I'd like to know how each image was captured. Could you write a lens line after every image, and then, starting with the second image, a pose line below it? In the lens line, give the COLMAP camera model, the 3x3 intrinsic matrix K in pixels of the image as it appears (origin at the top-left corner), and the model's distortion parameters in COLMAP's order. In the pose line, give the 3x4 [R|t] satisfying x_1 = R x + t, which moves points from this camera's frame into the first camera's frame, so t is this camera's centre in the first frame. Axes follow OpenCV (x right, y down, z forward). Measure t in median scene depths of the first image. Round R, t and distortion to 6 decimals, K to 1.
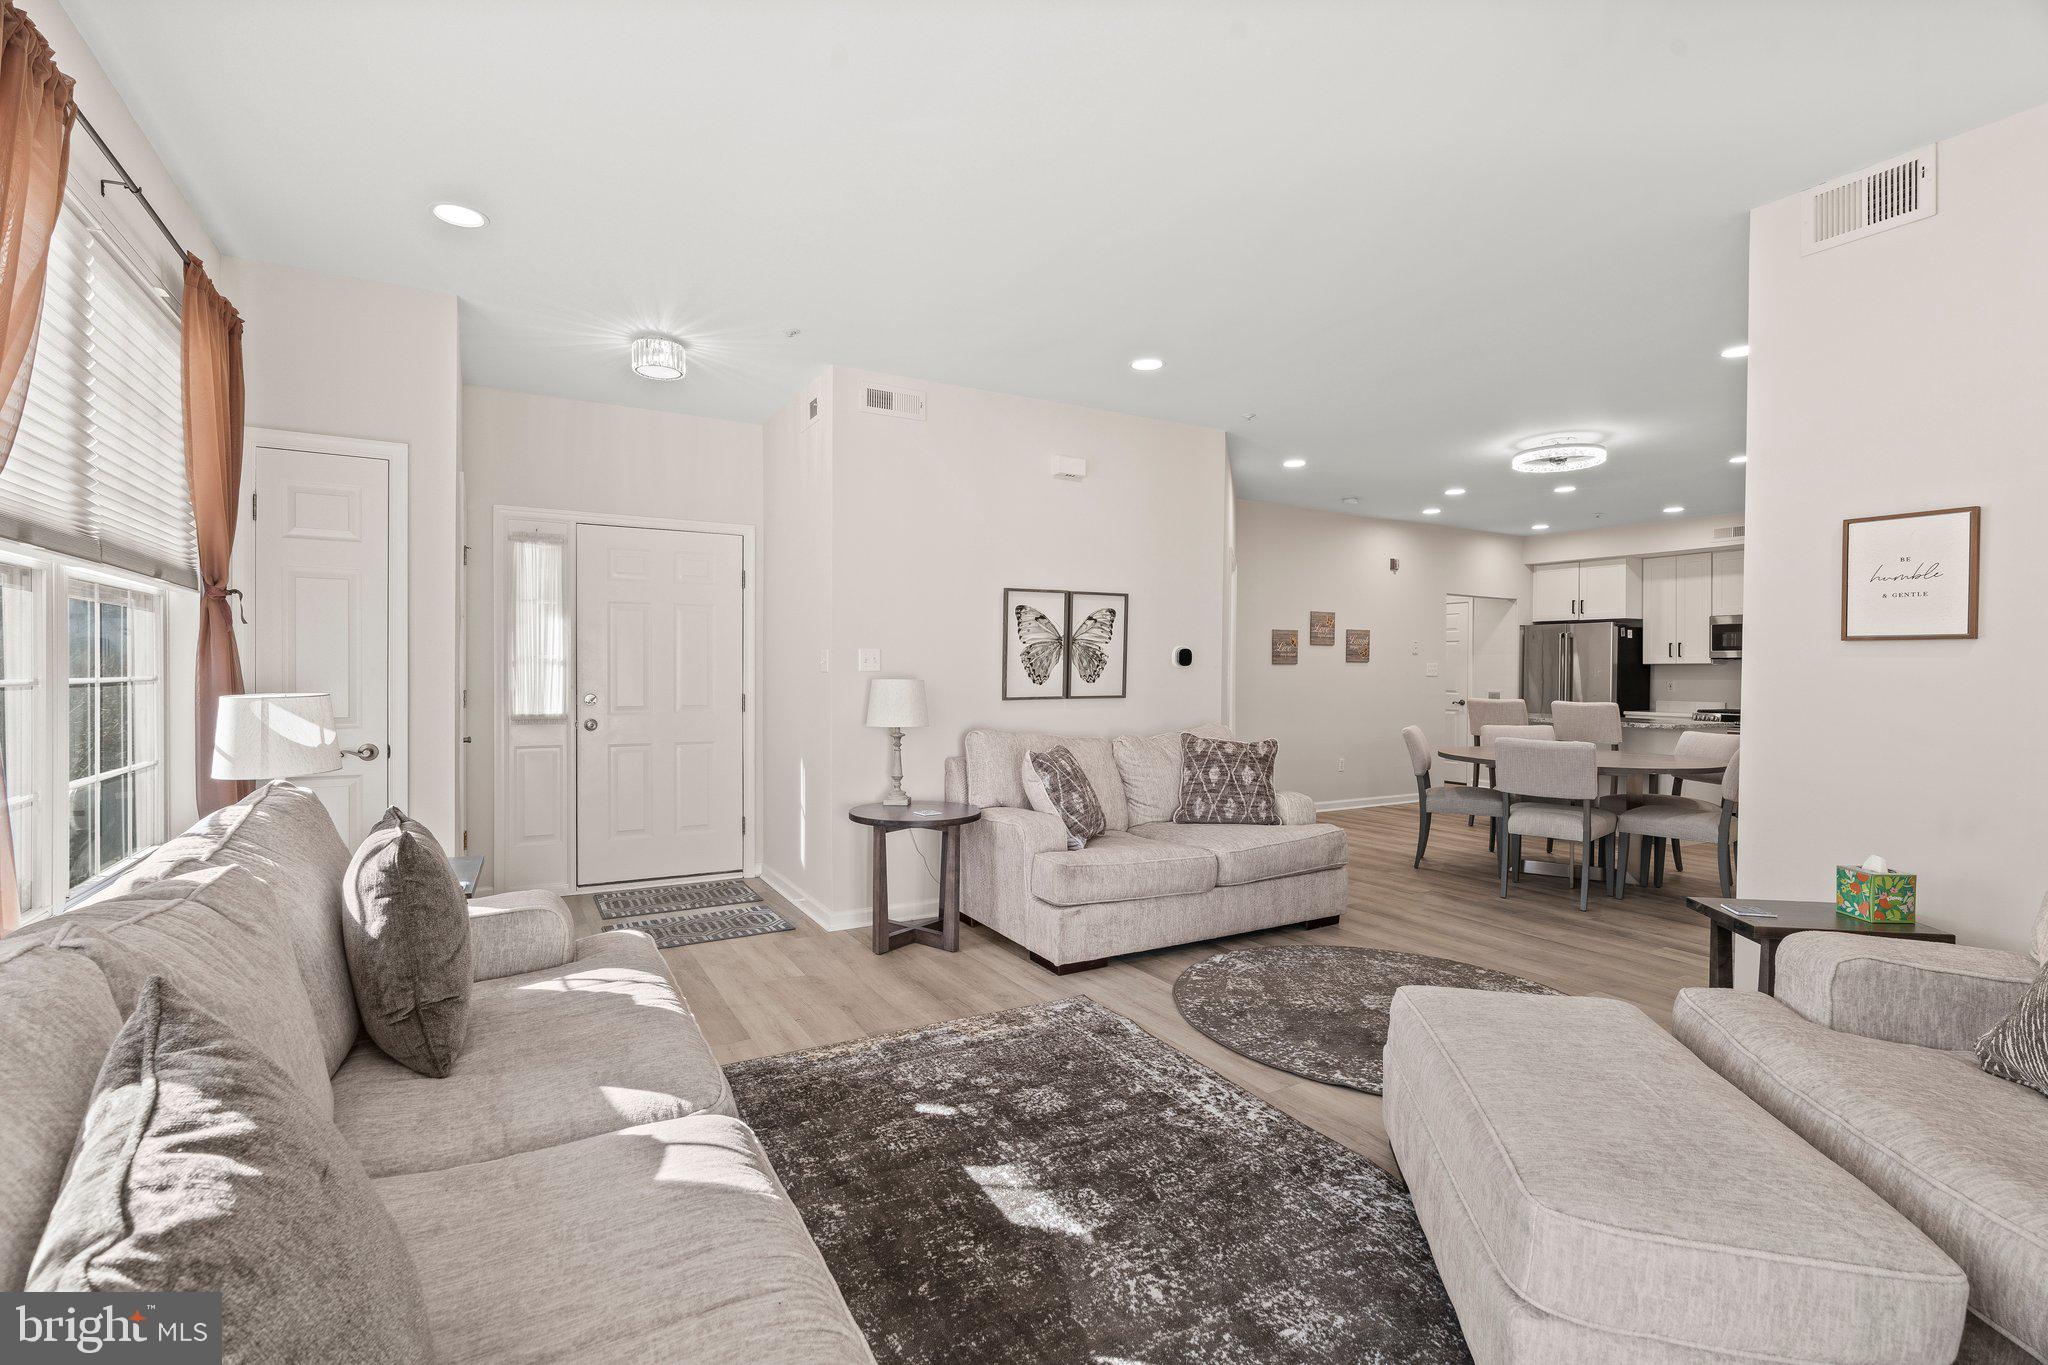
lens RADIAL K [[934.4, 0, 1026.2], [0, 934.4, 679.7], [0, 0, 1]] dist [-0.013415, 0.001460]
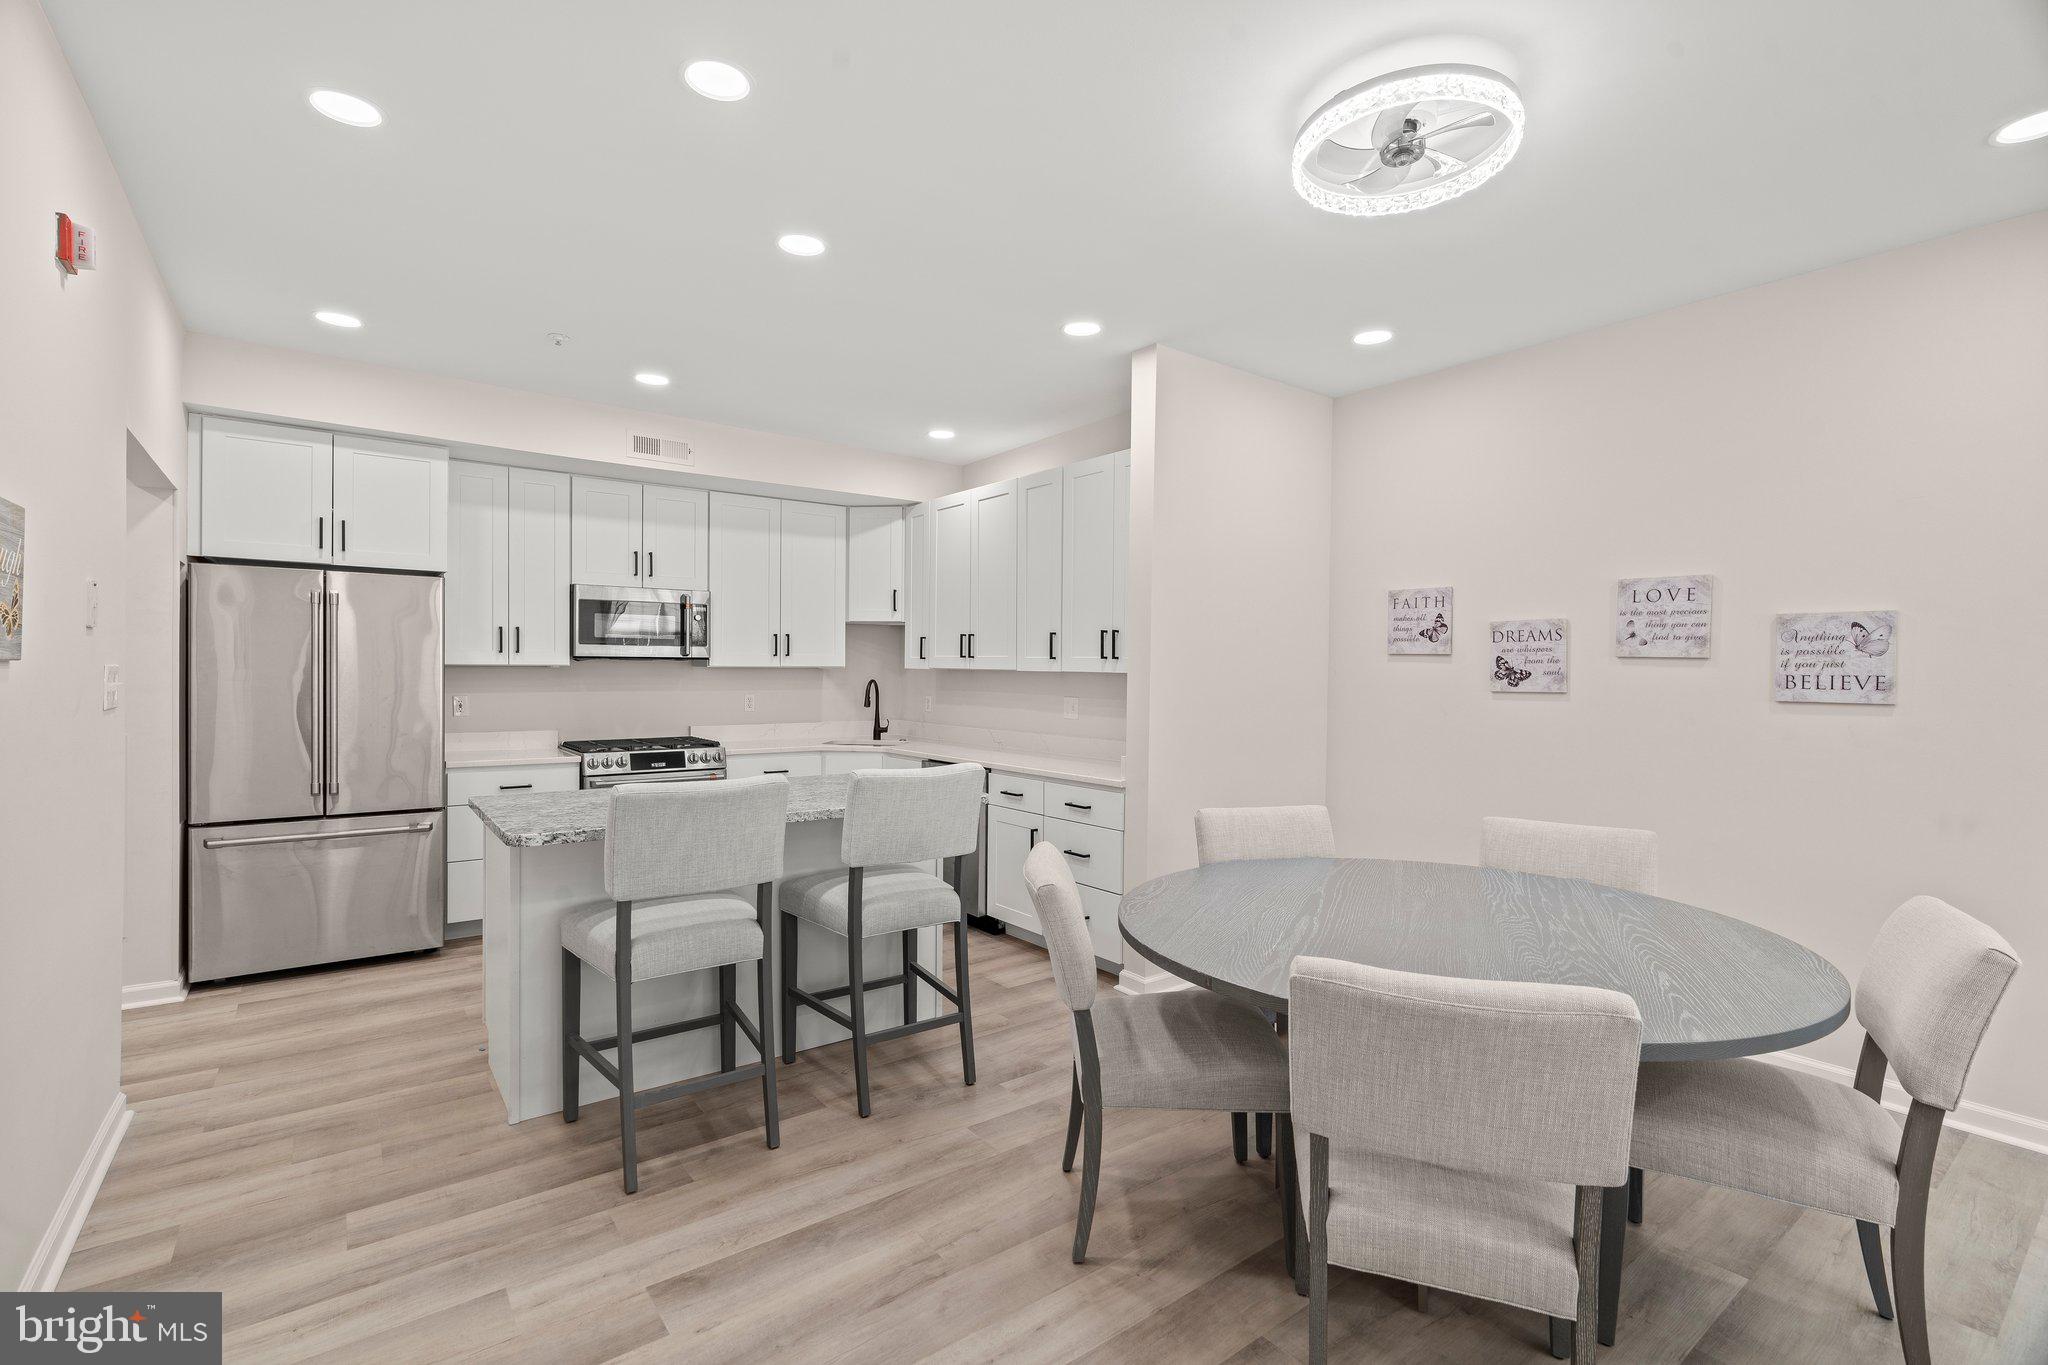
lens RADIAL K [[934.4, 0, 1016.0], [0, 934.4, 671.8], [0, 0, 1]] dist [-0.013415, 0.001460]
pose [[-0.098769, -0.003591, 0.995104, 0.145667], [-0.002385, 0.999991, 0.003372, -0.017364], [-0.995108, -0.002040, -0.098777, 0.832324]]
